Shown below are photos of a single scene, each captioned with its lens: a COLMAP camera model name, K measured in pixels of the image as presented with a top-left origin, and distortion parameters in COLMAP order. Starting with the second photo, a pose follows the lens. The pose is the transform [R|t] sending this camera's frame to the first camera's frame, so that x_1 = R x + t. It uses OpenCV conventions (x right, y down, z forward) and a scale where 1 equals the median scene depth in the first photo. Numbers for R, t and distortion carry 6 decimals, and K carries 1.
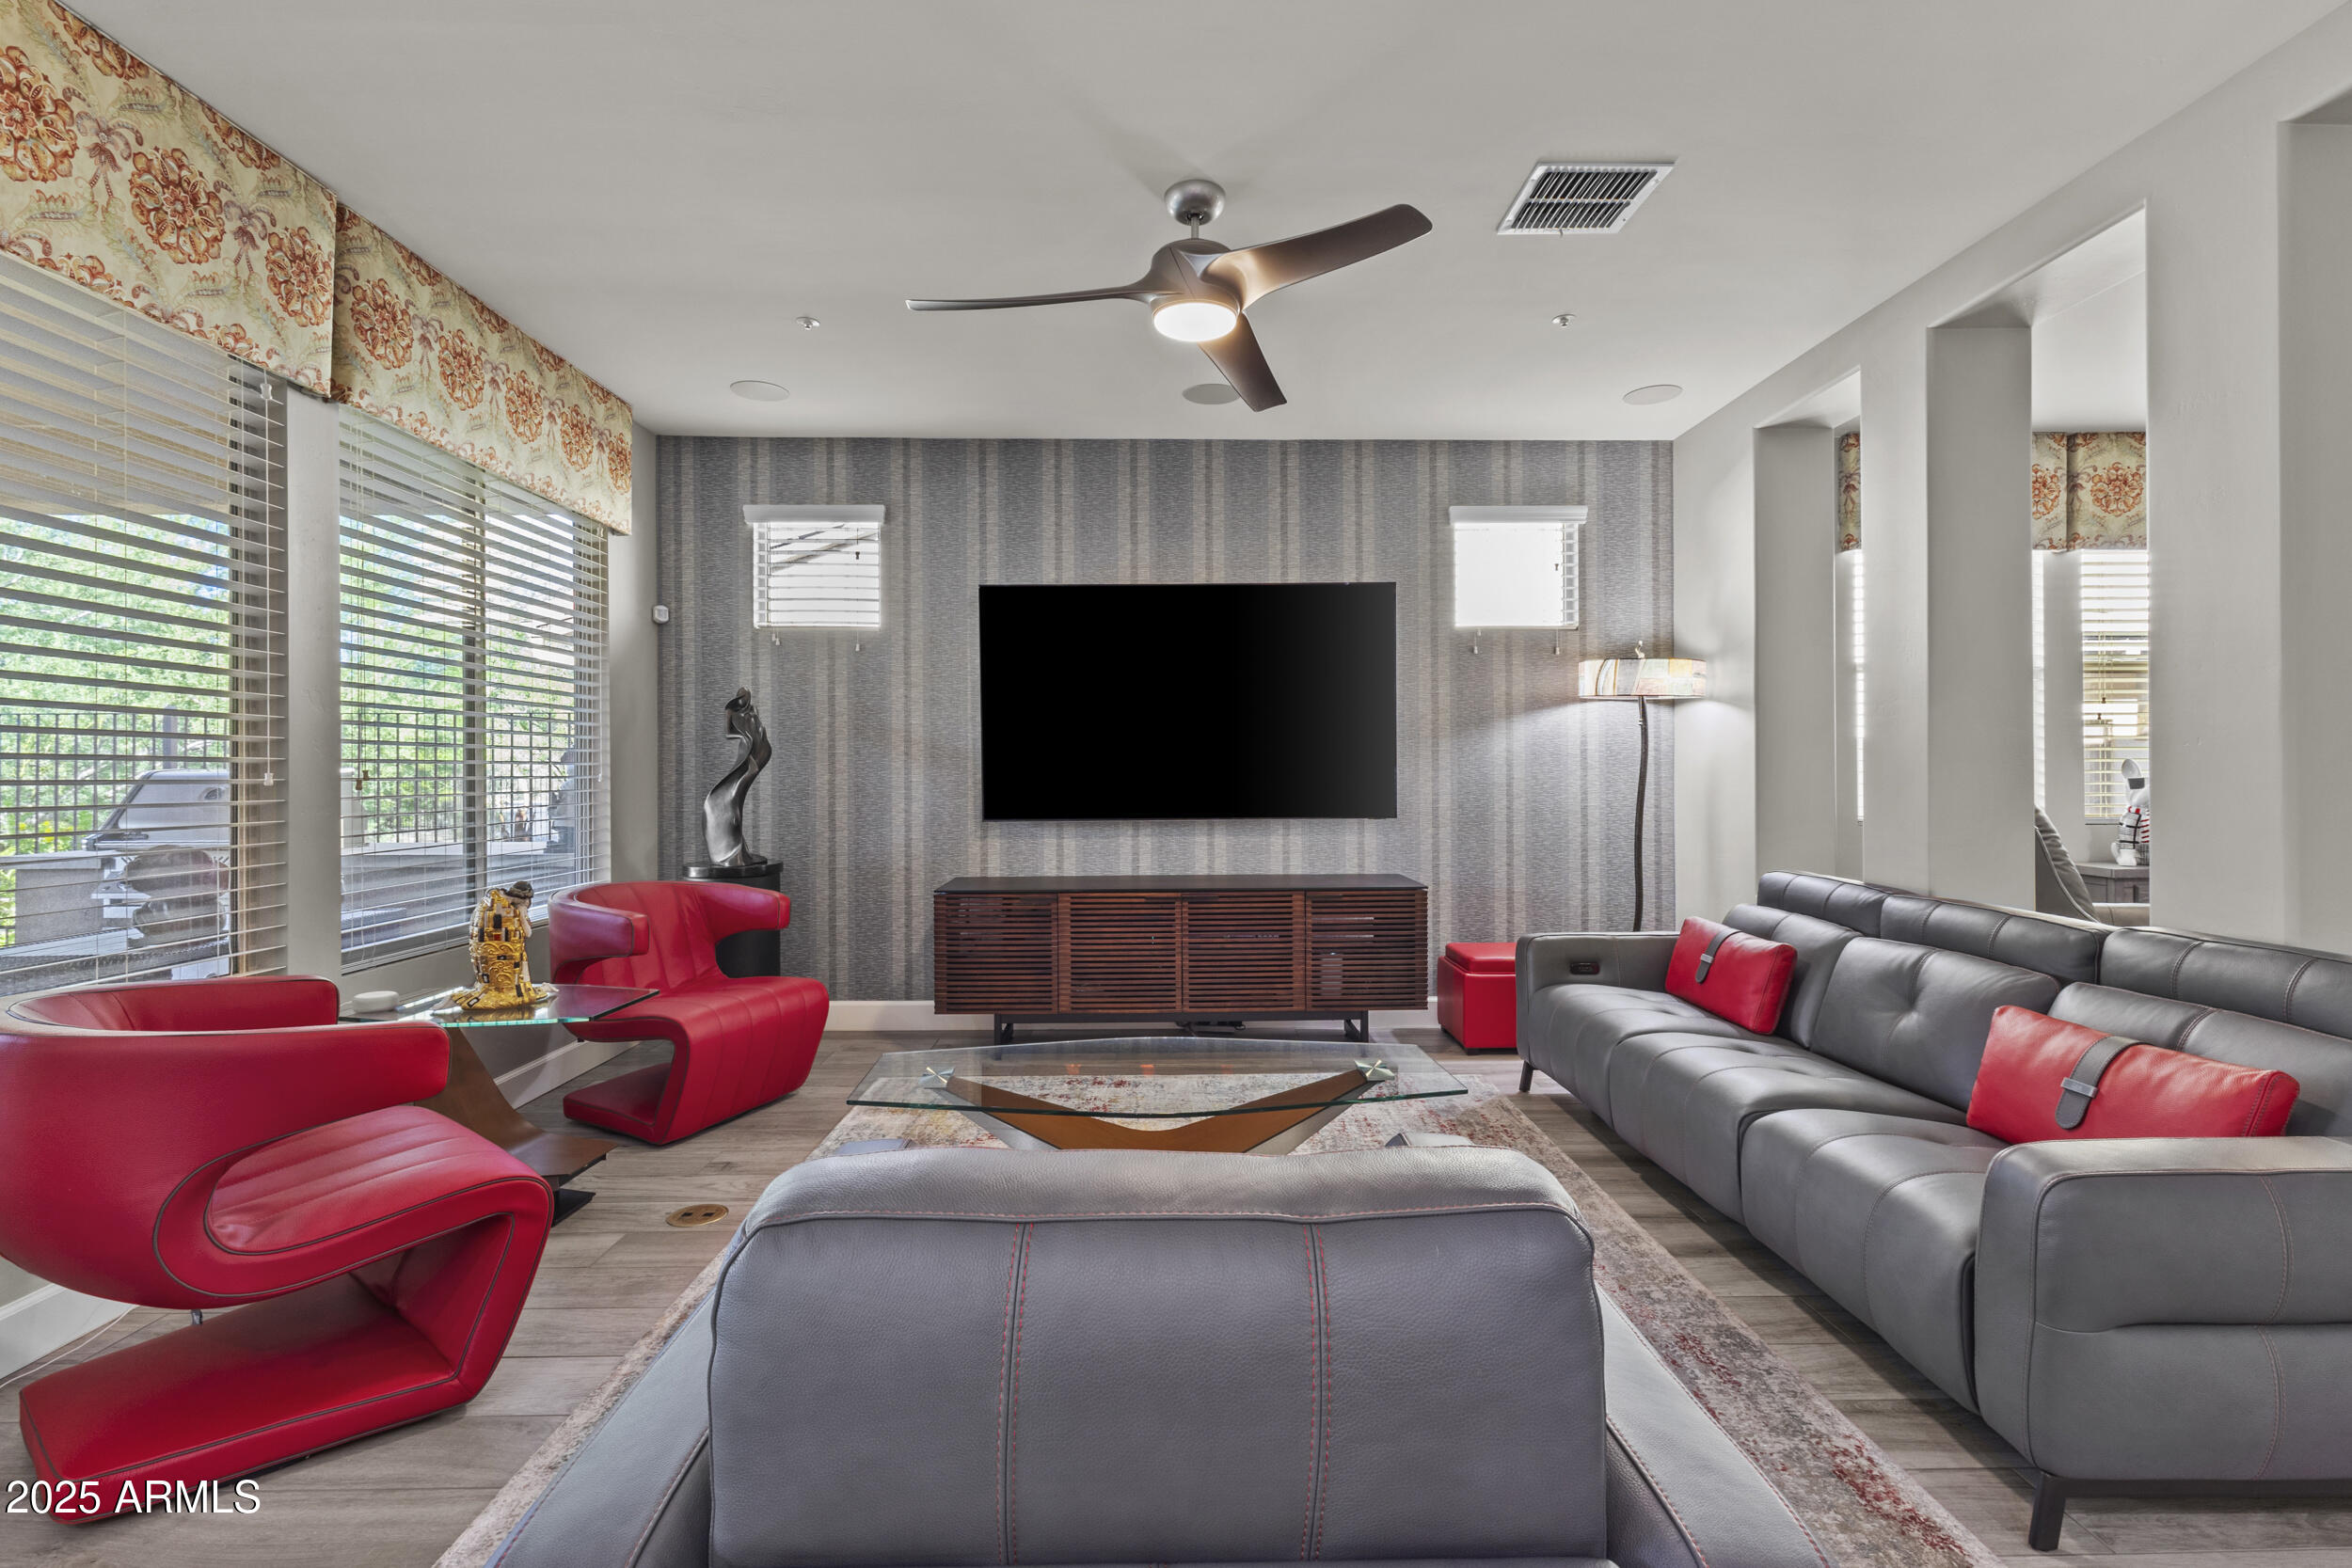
lens RADIAL K [[1082.1, 0, 1166.5], [0, 1082.1, 773.5], [0, 0, 1]] dist [0.003480, 0.001096]
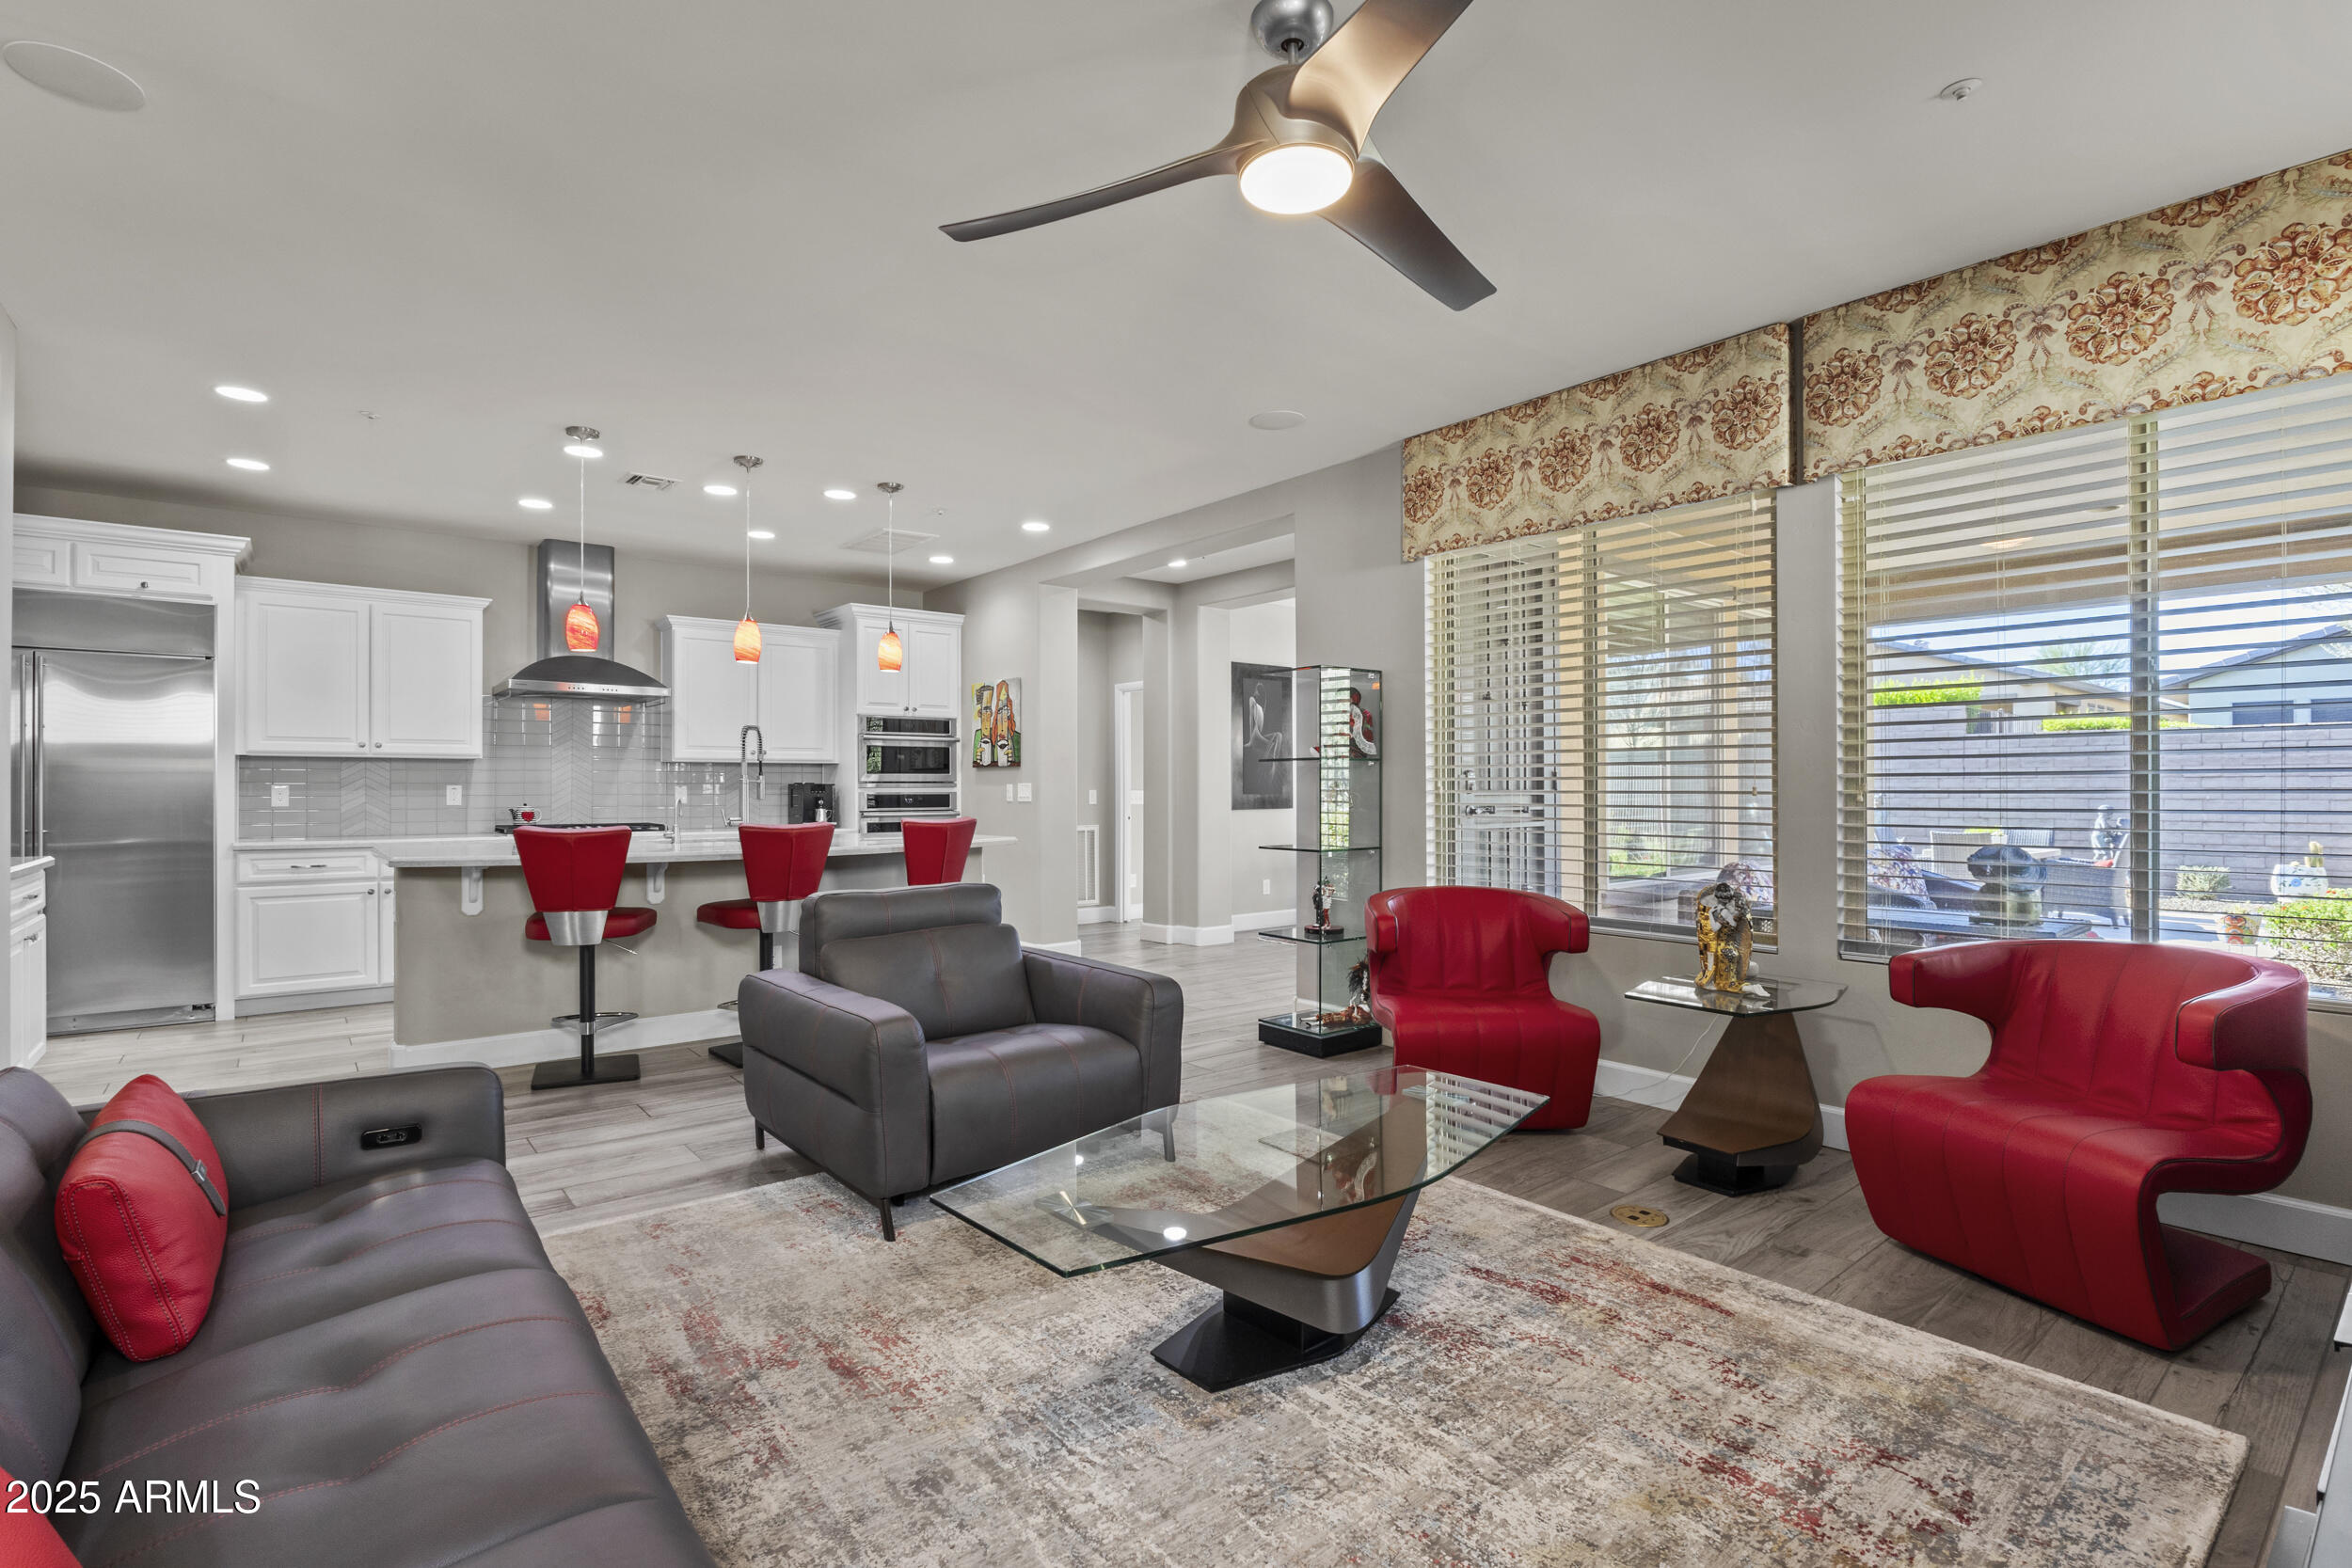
lens RADIAL K [[1111.3, 0, 1159.2], [0, 1111.3, 785.2], [0, 0, 1]] dist [-0.005278, 0.000399]
pose [[-0.789514, 0.000762, -0.613732, 0.381813], [0.002804, 0.999993, -0.002365, -0.000982], [0.613726, -0.003588, -0.789511, 1.033196]]
